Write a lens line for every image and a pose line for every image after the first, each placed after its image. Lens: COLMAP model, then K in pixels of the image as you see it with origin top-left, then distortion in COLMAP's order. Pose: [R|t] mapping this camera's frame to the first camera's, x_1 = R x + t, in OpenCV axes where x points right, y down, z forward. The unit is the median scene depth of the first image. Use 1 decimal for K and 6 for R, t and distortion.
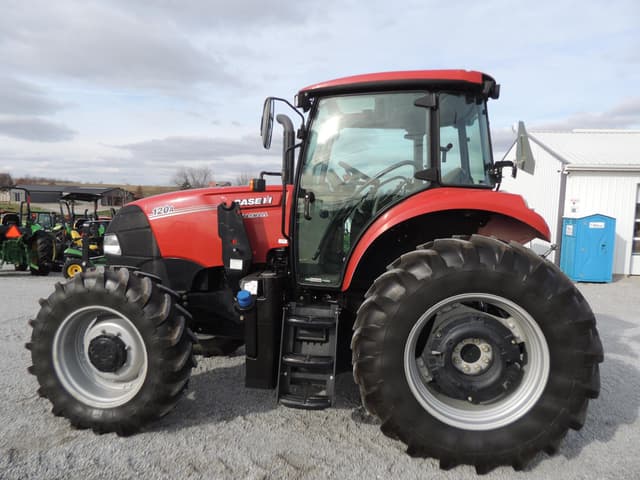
lens RADIAL K [[440.4, 0, 328.3], [0, 440.4, 239.9], [0, 0, 1]] dist [-0.007308, -0.002404]
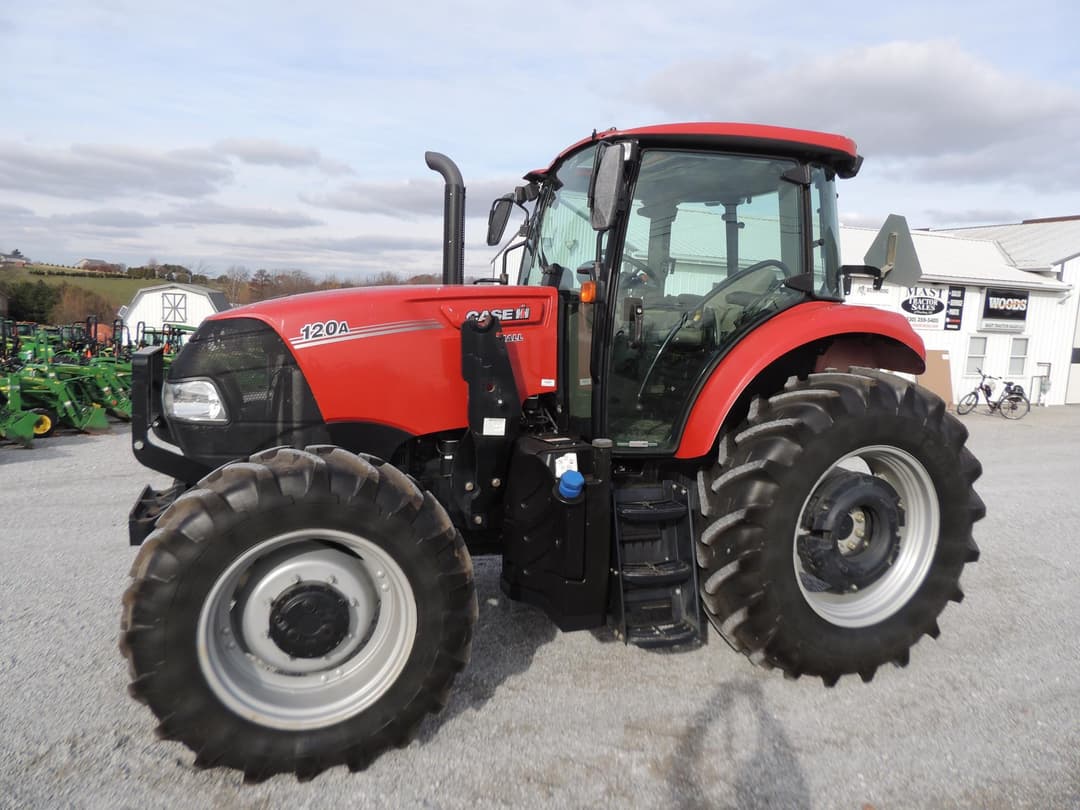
lens RADIAL K [[759.8, 0, 532.8], [0, 759.8, 407.0], [0, 0, 1]] dist [0.003380, 0.002464]
pose [[0.874083, -0.050124, 0.483184, -0.689969], [0.019923, 0.997524, 0.067439, -0.038054], [-0.485368, -0.049320, 0.872918, 0.132094]]
